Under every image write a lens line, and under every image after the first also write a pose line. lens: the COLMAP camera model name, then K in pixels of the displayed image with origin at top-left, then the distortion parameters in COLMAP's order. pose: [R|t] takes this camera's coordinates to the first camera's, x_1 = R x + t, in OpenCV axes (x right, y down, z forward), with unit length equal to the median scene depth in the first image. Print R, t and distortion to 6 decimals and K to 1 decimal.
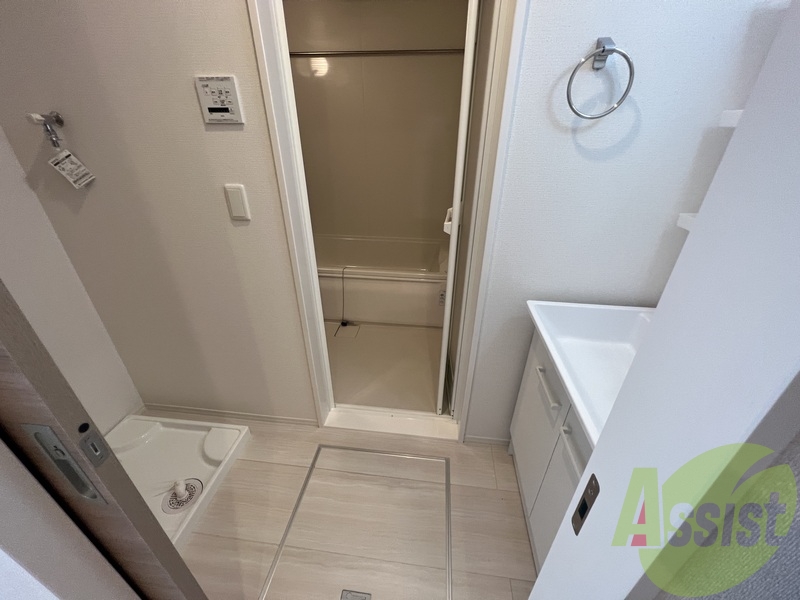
lens RADIAL K [[321.3, 0, 400.0], [0, 321.3, 300.0], [0, 0, 1]] dist [-0.001287, 0.000508]
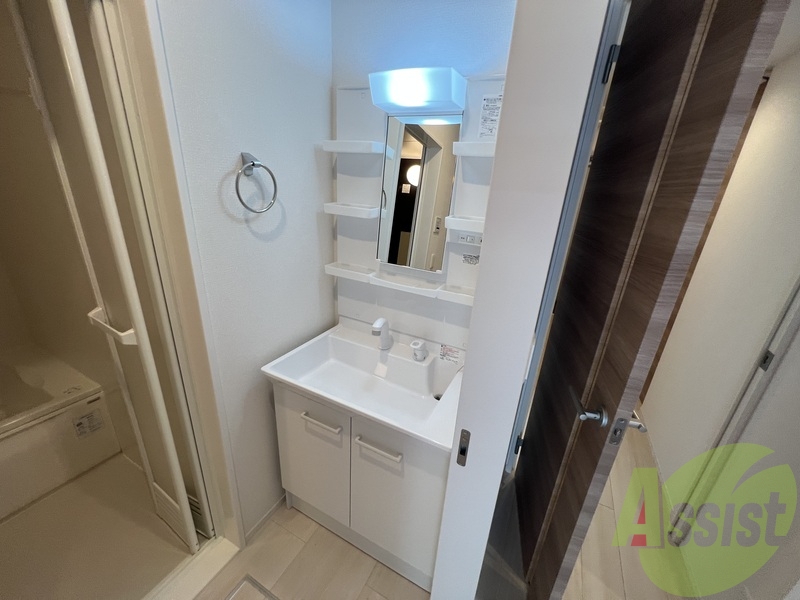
lens RADIAL K [[318.4, 0, 400.0], [0, 318.4, 300.0], [0, 0, 1]] dist [0.000998, 0.000151]
pose [[0.353798, -0.310693, 0.882211, -0.310808], [0.396219, 0.904190, 0.159535, -0.195266], [-0.847253, 0.293105, 0.443003, 0.084728]]
